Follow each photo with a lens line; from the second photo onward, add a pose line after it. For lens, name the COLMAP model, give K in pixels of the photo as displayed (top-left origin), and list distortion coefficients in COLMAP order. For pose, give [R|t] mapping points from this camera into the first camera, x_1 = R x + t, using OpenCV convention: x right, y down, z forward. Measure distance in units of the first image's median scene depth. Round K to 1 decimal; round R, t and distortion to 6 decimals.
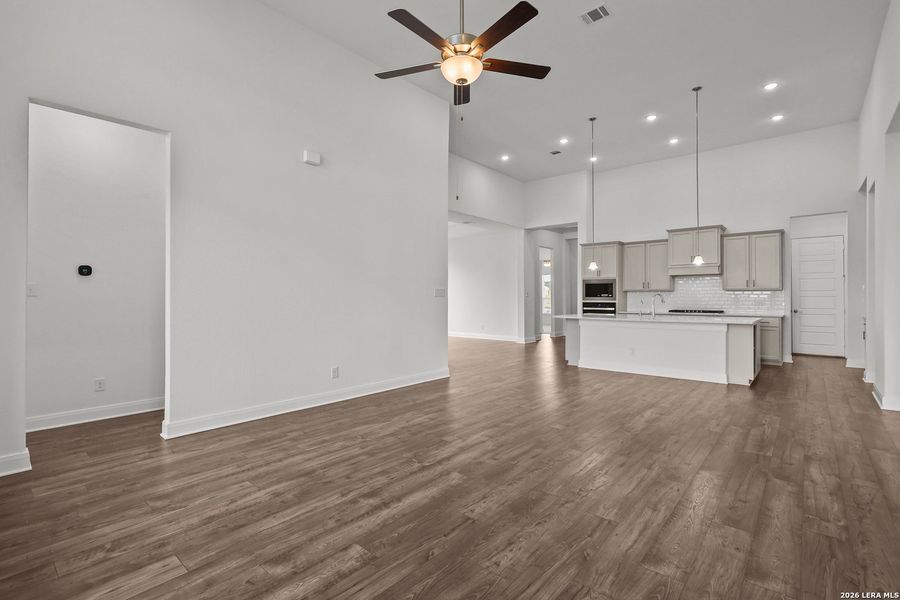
lens RADIAL K [[414.4, 0, 447.3], [0, 414.4, 300.1], [0, 0, 1]] dist [-0.000388, 0.000482]
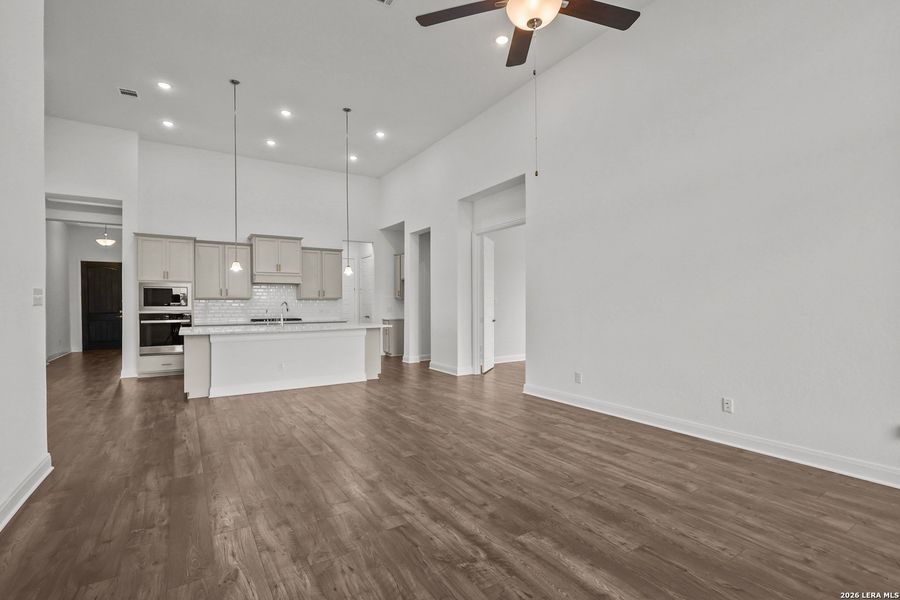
lens RADIAL K [[421.7, 0, 450.5], [0, 421.7, 305.3], [0, 0, 1]] dist [0.001458, 0.000657]
pose [[0.281844, -0.004112, 0.959451, -0.627821], [0.014698, 0.999892, -0.000032, -0.003869], [-0.959348, 0.014111, 0.281874, 0.756361]]
